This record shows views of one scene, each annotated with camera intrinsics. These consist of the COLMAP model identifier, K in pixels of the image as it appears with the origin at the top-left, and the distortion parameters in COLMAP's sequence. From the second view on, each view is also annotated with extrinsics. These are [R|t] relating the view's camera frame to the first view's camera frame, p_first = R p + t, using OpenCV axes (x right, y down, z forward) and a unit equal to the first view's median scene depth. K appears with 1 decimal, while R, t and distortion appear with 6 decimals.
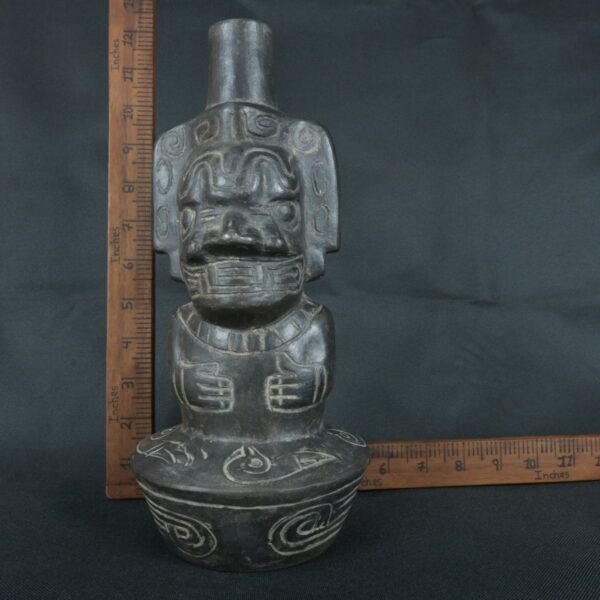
lens RADIAL K [[617.0, 0, 300.0], [0, 617.0, 300.0], [0, 0, 1]] dist [0.007590, -0.029883]
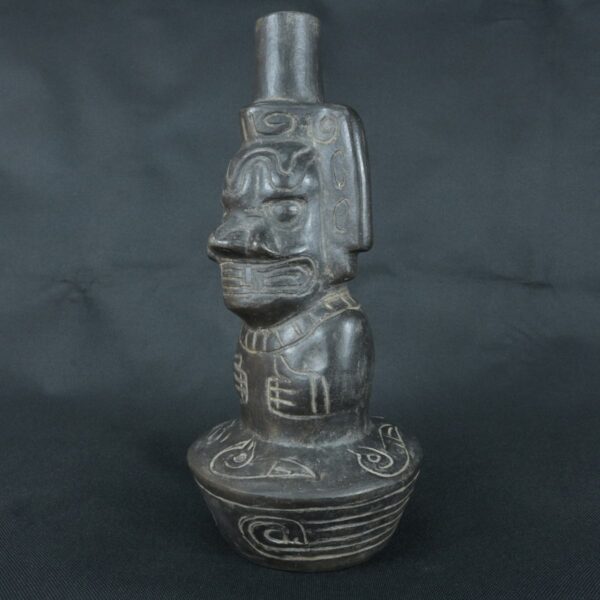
lens RADIAL K [[617.0, 0, 300.0], [0, 617.0, 300.0], [0, 0, 1]] dist [0.007590, -0.029883]
pose [[0.662101, 0.075405, -0.745611, 0.718256], [-0.028957, 0.996756, 0.075090, -0.078195], [0.748855, -0.028127, 0.662137, 0.377482]]
